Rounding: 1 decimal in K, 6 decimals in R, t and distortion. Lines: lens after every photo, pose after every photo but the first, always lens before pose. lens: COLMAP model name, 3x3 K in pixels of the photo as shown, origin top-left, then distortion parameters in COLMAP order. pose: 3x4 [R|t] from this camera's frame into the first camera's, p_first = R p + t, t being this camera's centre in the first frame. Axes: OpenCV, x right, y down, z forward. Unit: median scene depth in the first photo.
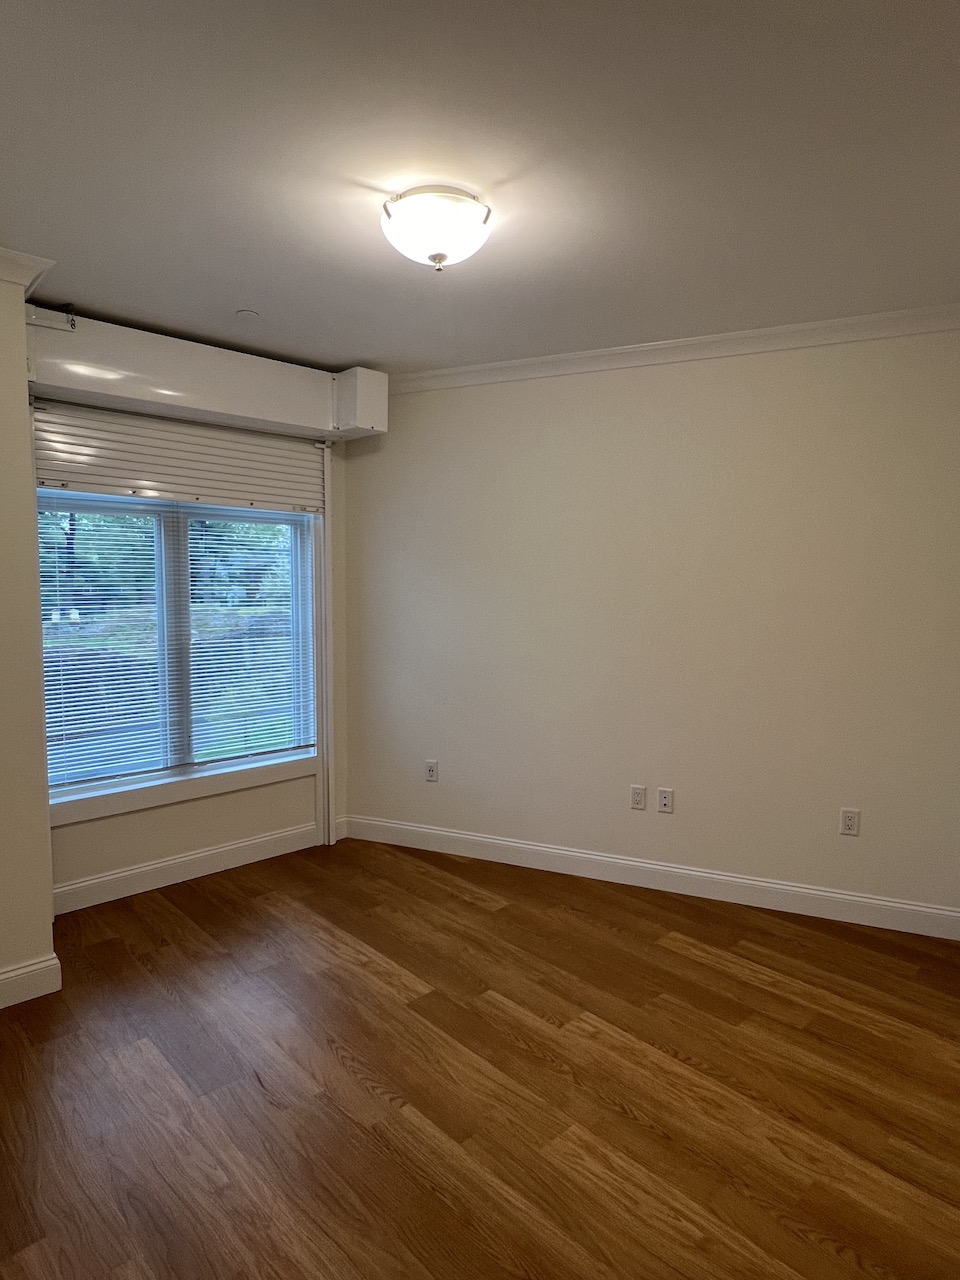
lens RADIAL K [[760.4, 0, 478.6], [0, 760.4, 638.5], [0, 0, 1]] dist [-0.002030, -0.000563]
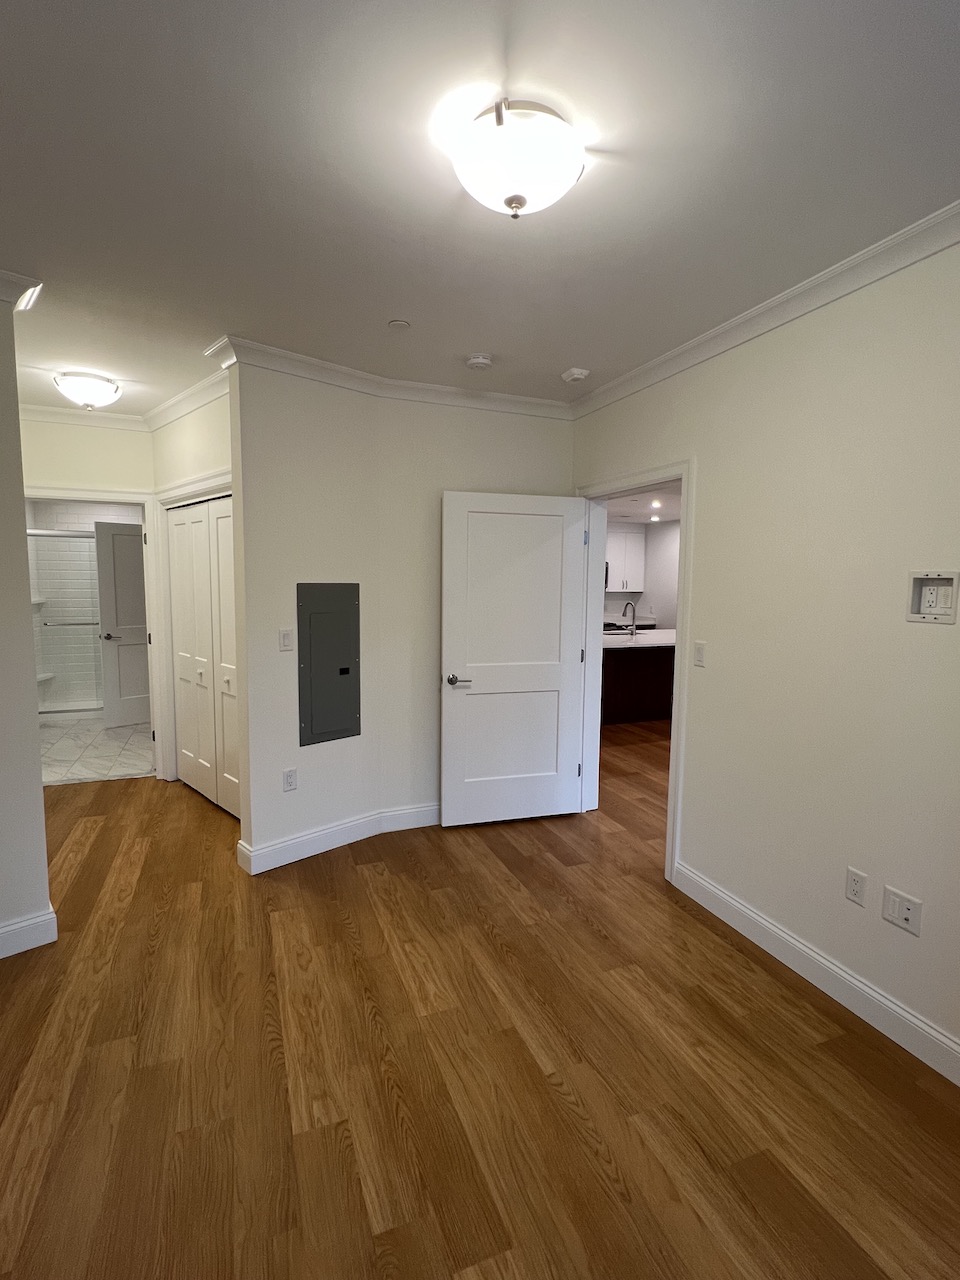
lens RADIAL K [[624.0, 0, 480.1], [0, 624.0, 641.0], [0, 0, 1]] dist [0.000015, 0.000381]
pose [[-0.933999, -0.048513, 0.353967, -0.292184], [0.013792, 0.985104, 0.171405, -0.138318], [-0.357010, 0.164974, -0.919417, 1.773960]]
